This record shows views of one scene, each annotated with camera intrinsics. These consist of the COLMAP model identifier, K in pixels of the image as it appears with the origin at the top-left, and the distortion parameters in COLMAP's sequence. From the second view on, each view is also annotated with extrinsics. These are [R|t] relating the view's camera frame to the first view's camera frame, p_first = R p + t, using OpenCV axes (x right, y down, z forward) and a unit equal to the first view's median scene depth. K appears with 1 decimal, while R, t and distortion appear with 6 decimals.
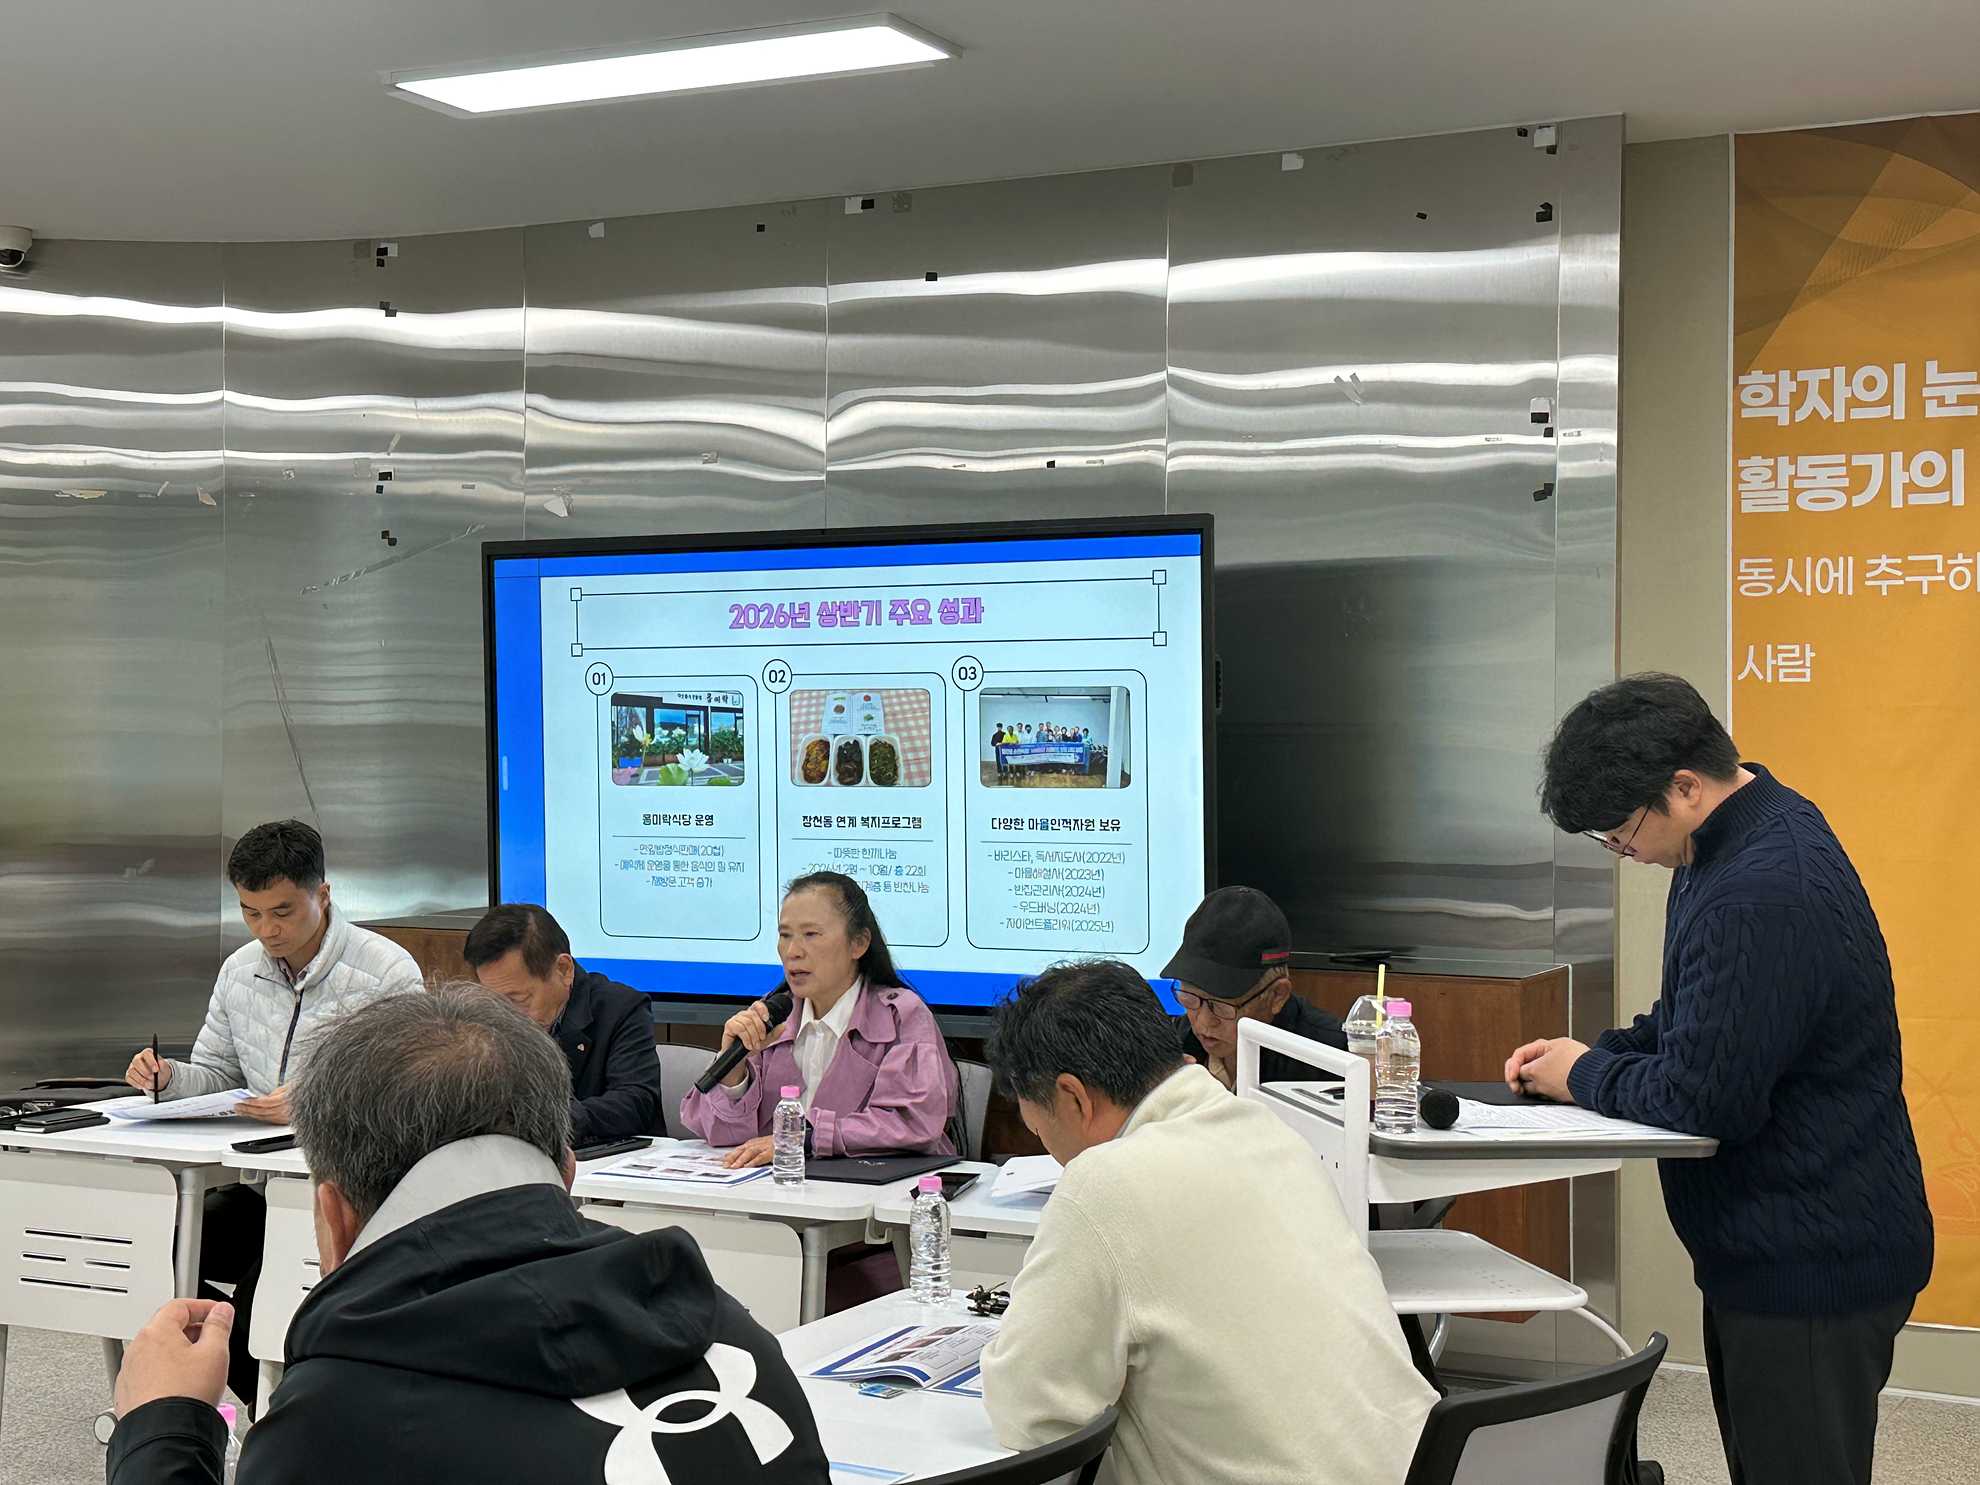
lens RADIAL K [[2722.3, 0, 989.8], [0, 2722.3, 725.7], [0, 0, 1]] dist [0.101693, 0.000000]
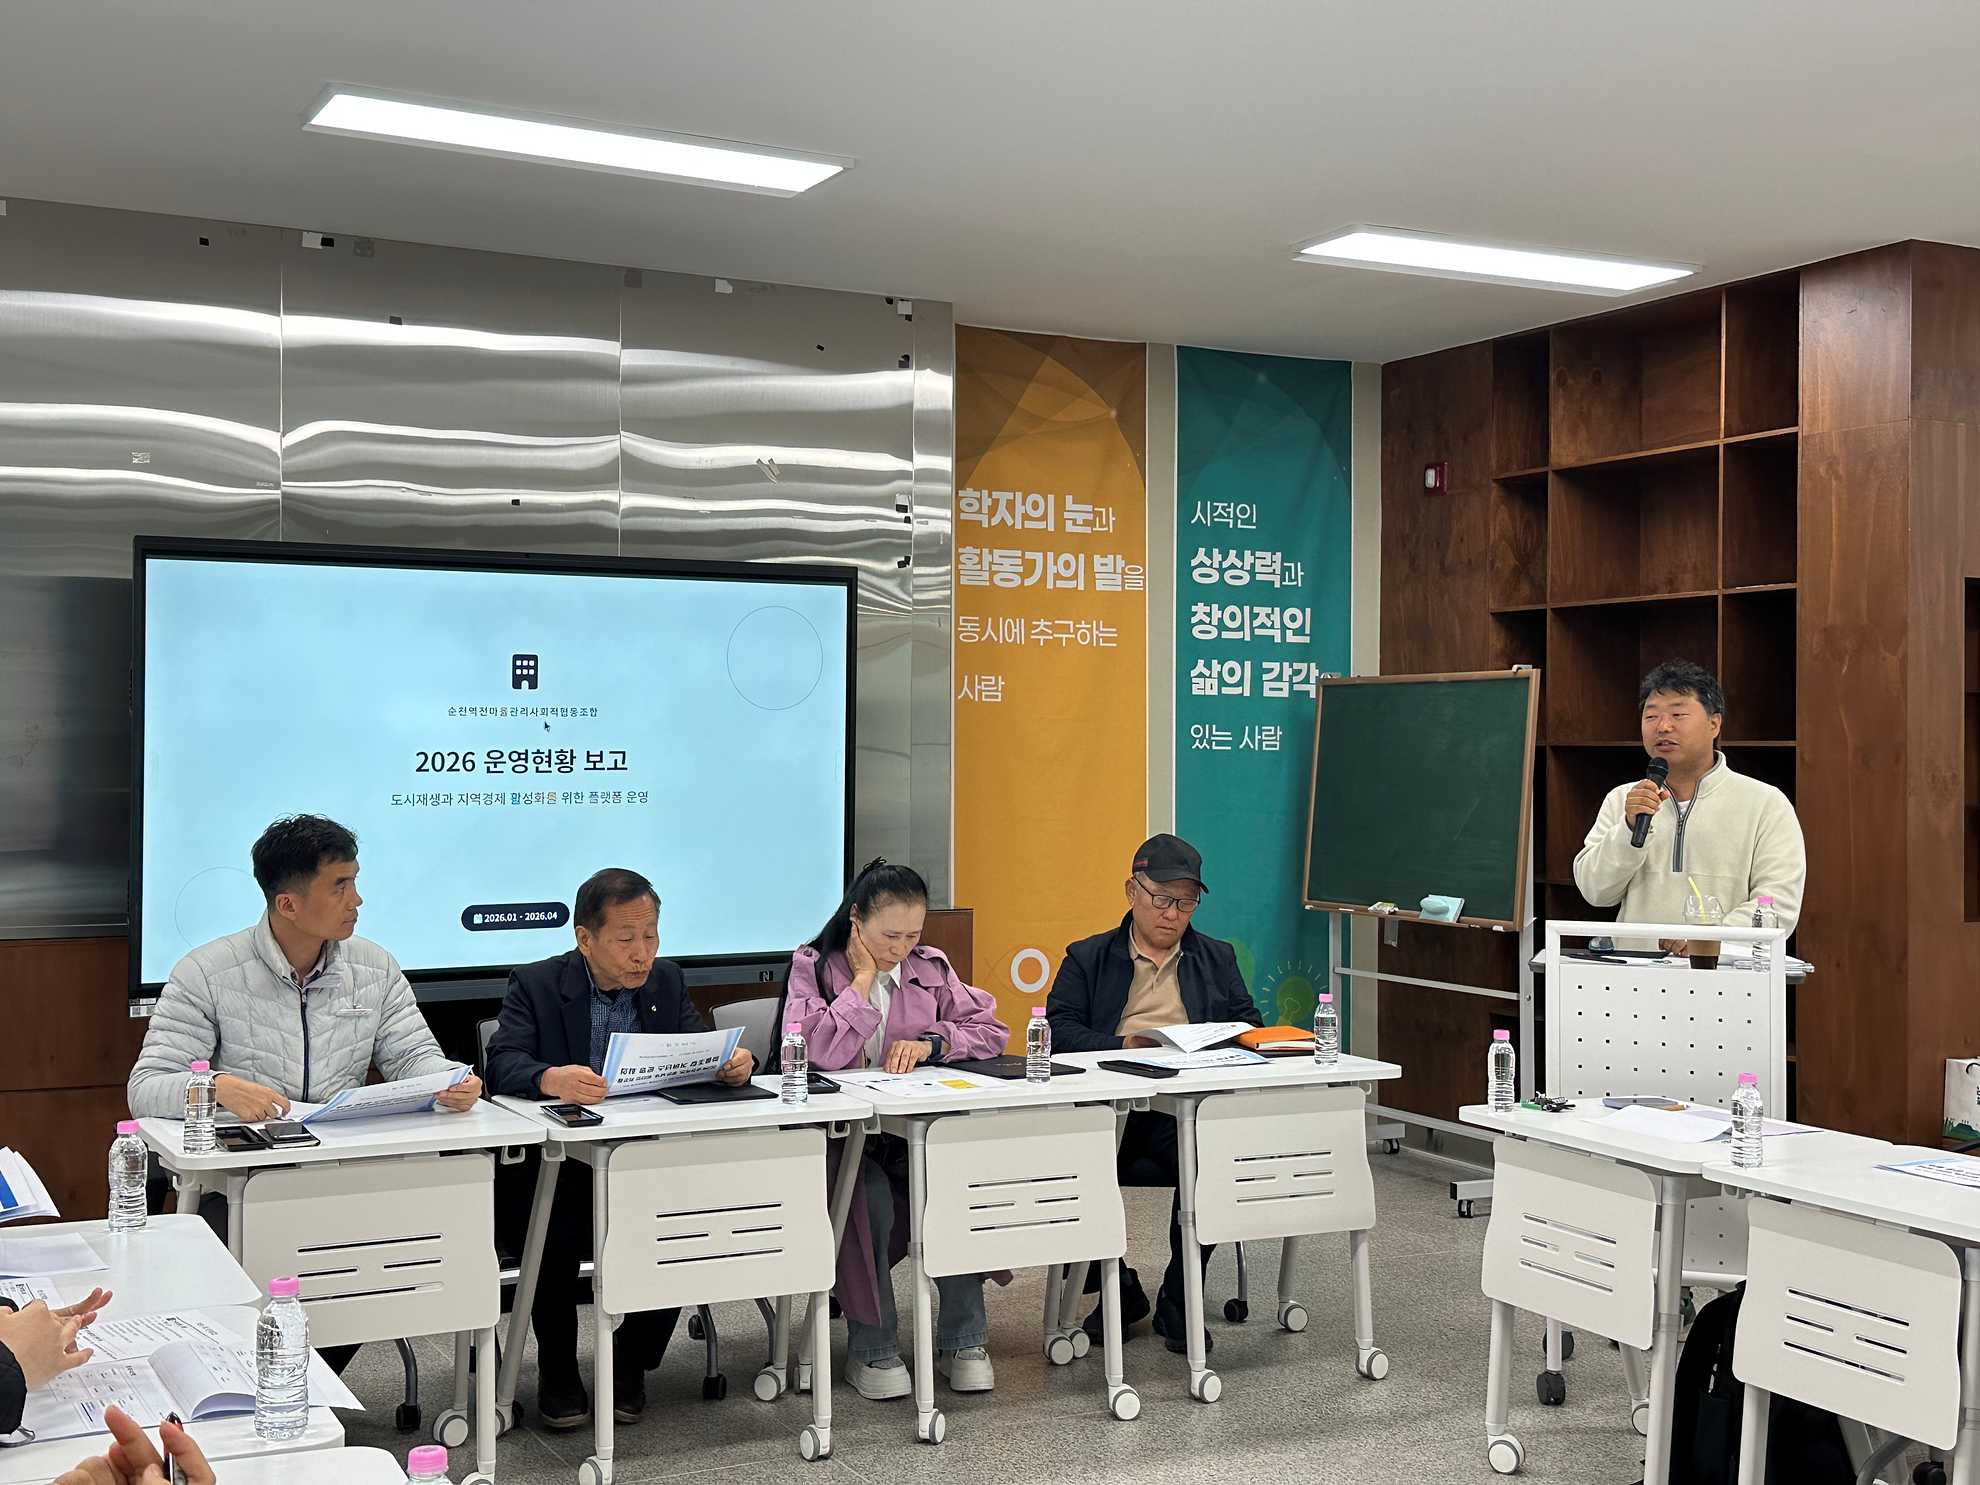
lens RADIAL K [[2286.8, 0, 979.9], [0, 2286.8, 750.8], [0, 0, 1]] dist [0.091933, 0.000000]
pose [[0.583798, -0.002699, 0.811894, -0.712519], [-0.009387, 0.999905, 0.010074, -0.001435], [-0.811844, -0.013502, 0.583718, 0.283009]]
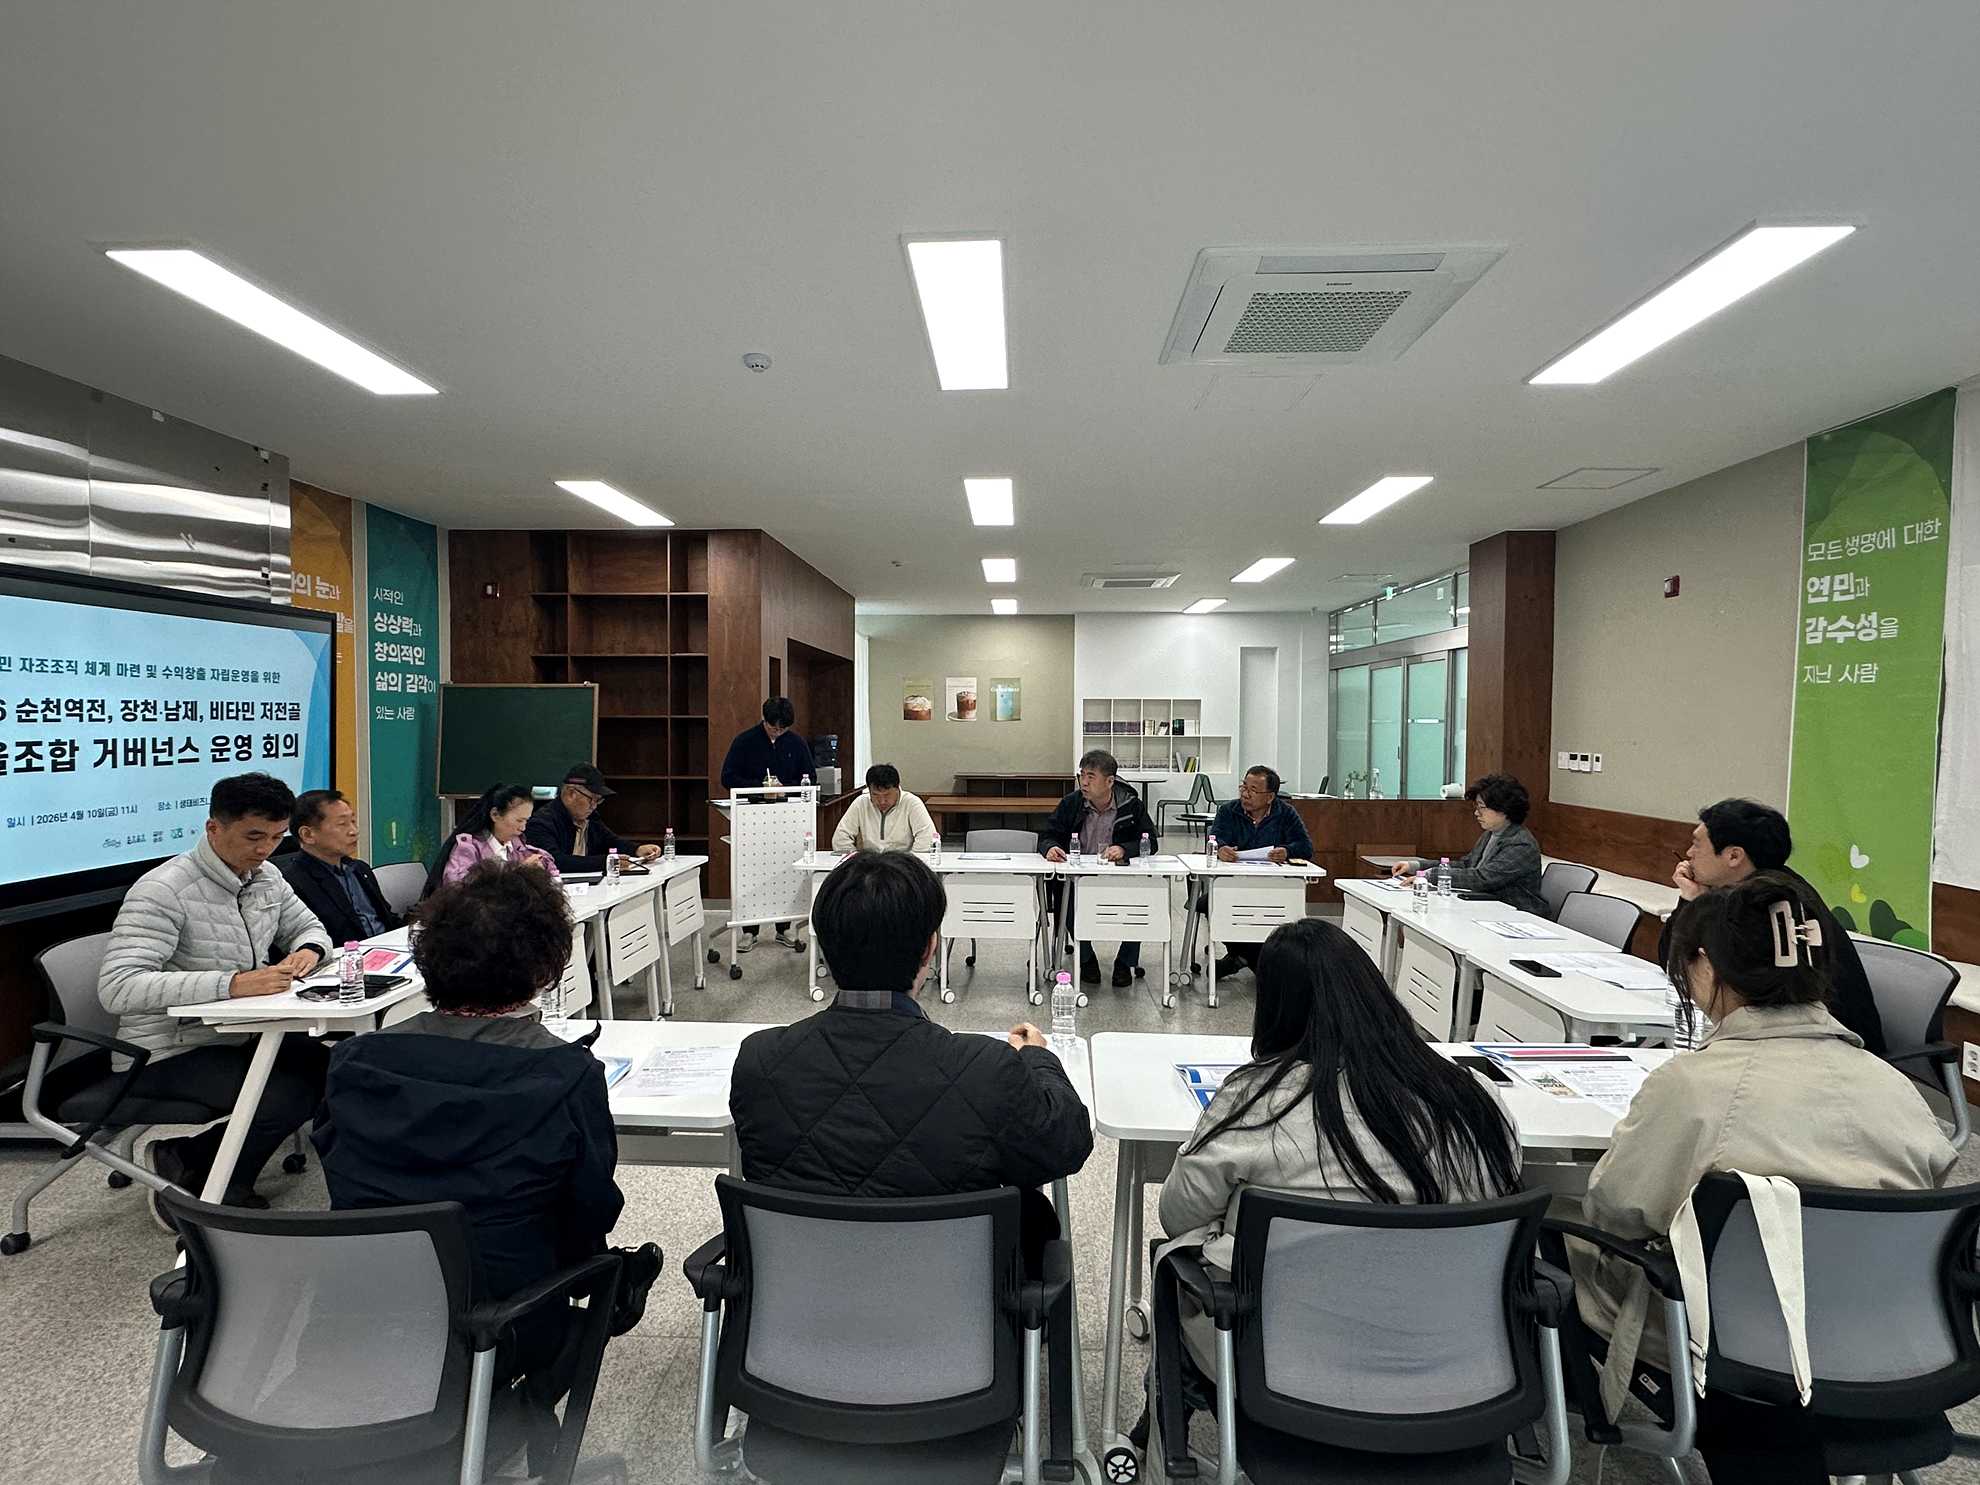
lens RADIAL K [[933.6, 0, 981.2], [0, 933.6, 749.4], [0, 0, 1]] dist [-0.003884, -0.000211]
pose [[-0.416692, -0.035572, 0.908352, -0.762731], [-0.013652, 0.999366, 0.032874, -0.000024], [-0.908945, 0.001298, -0.416913, 0.768704]]
